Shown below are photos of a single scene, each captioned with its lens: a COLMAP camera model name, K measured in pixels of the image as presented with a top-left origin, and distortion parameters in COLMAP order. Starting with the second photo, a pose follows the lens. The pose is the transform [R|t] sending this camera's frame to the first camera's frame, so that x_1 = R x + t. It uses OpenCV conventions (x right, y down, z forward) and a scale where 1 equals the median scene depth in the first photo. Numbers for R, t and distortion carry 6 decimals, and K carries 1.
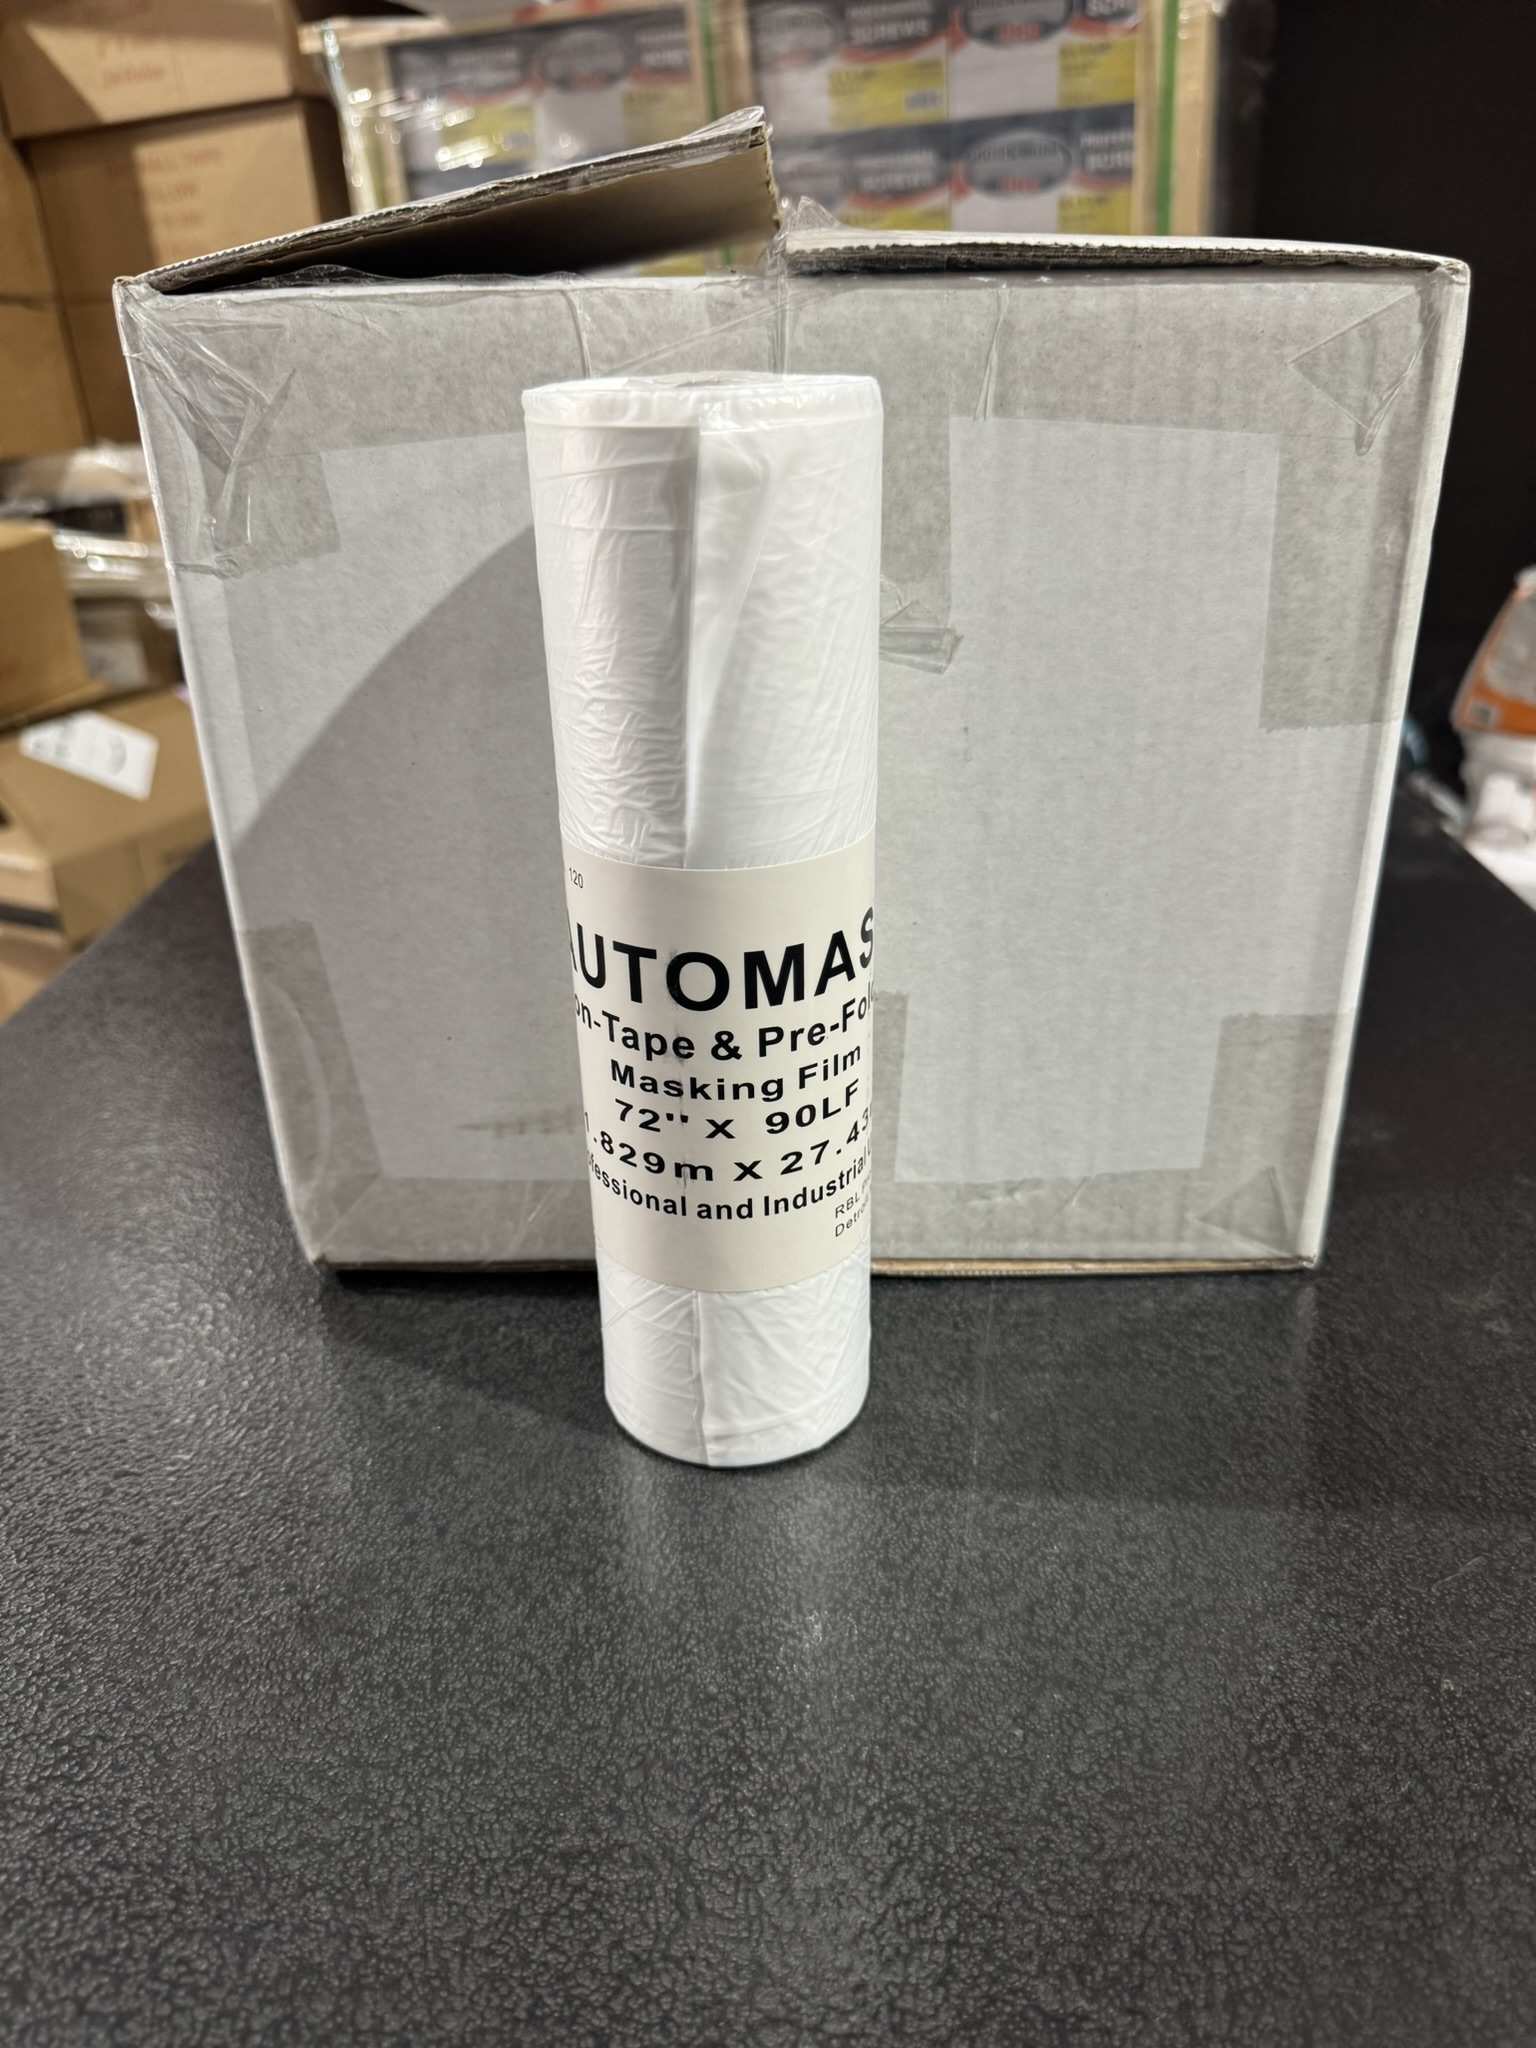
lens RADIAL K [[1485.8, 0, 777.0], [0, 1485.8, 1021.1], [0, 0, 1]] dist [-0.035163, 0.003285]
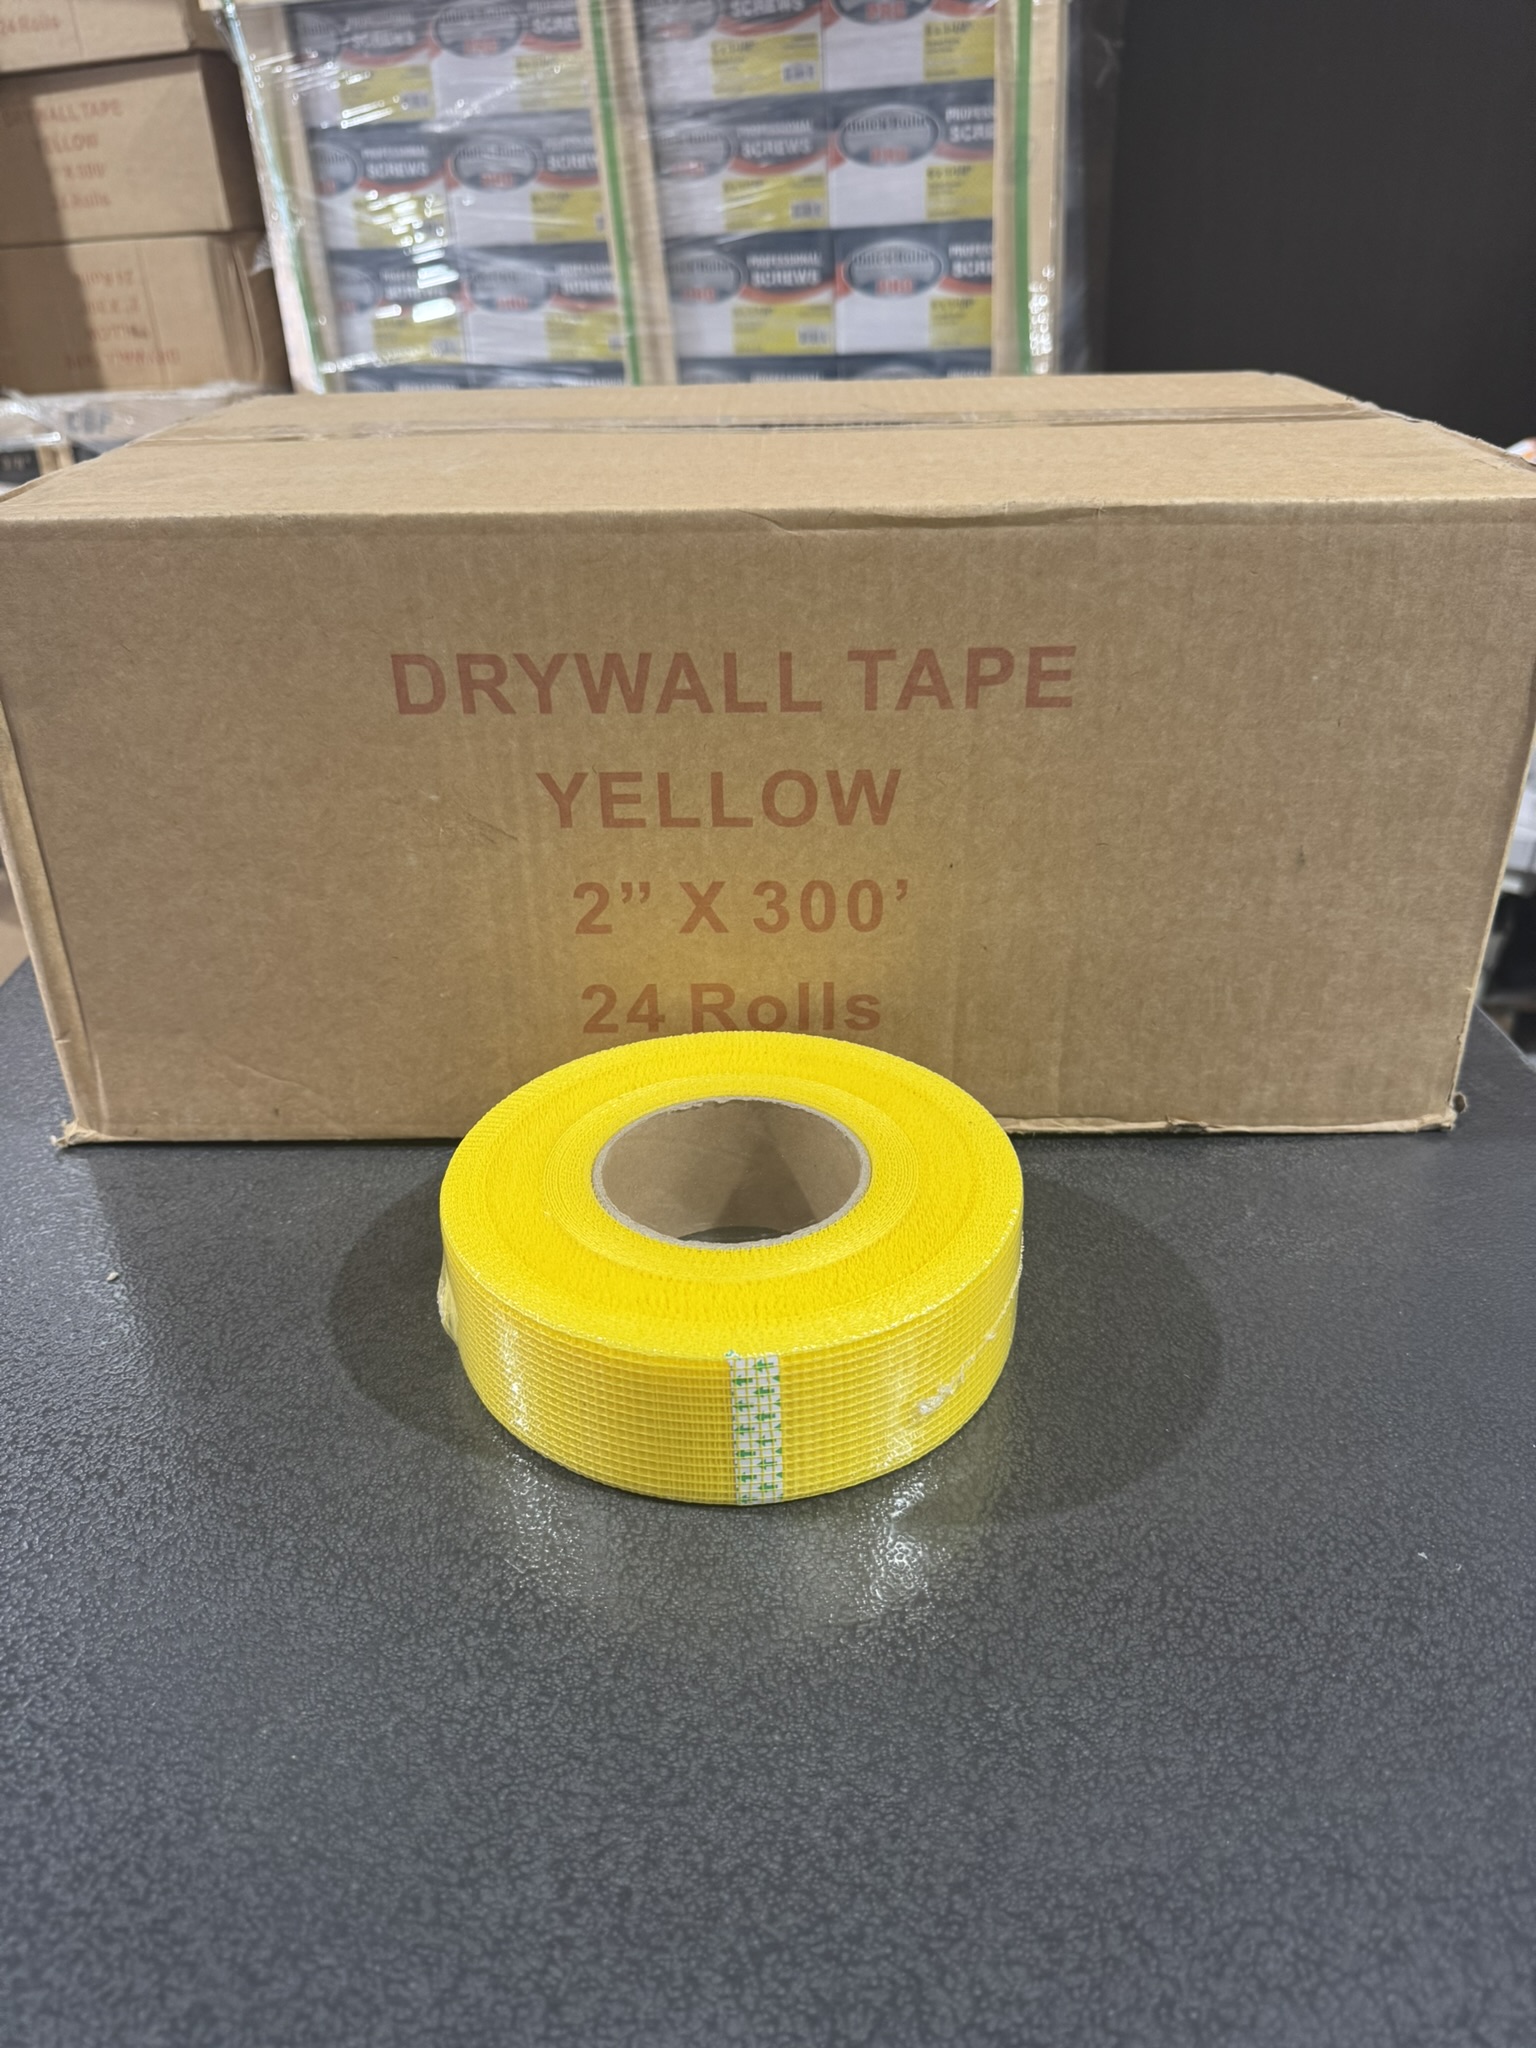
lens RADIAL K [[1485.8, 0, 765.5], [0, 1485.8, 1027.3], [0, 0, 1]] dist [-0.035163, 0.003285]
pose [[0.997887, -0.023259, 0.060661, -0.030496], [0.020394, 0.998667, 0.047426, 0.090567], [-0.061683, -0.046089, 0.997031, -0.513128]]
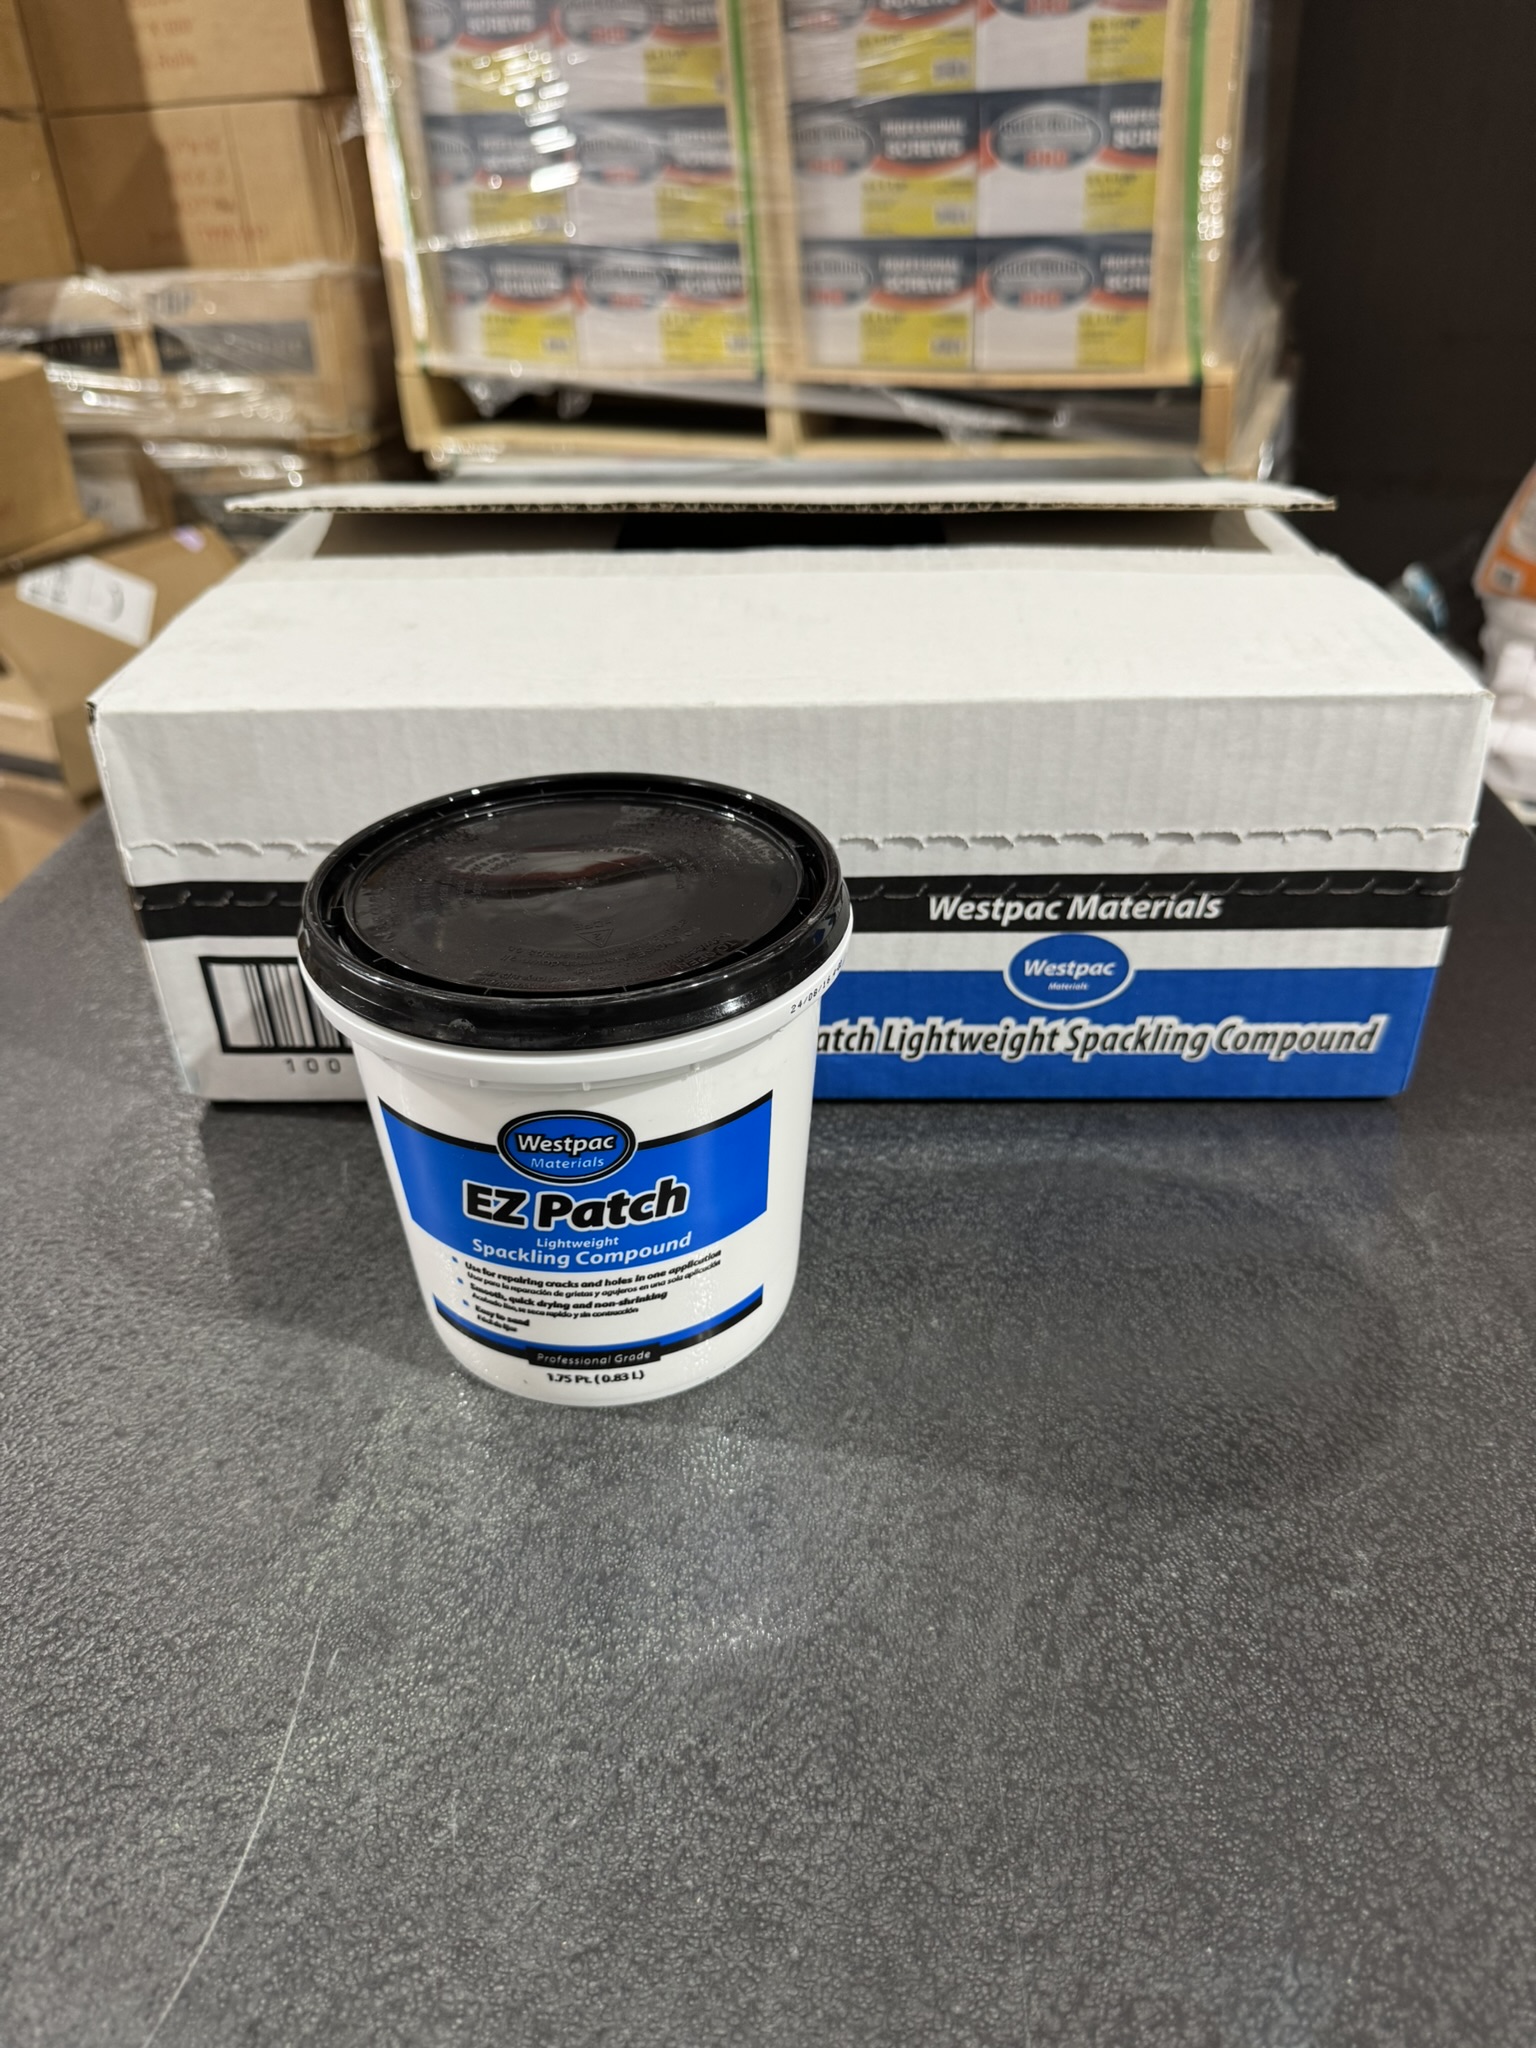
lens RADIAL K [[1485.8, 0, 786.1], [0, 1485.8, 1014.6], [0, 0, 1]] dist [-0.035163, 0.003285]
pose [[0.999879, 0.015264, -0.003067, 0.048623], [-0.014878, 0.994823, 0.100532, -0.066883], [0.004586, -0.100474, 0.994929, -0.027499]]
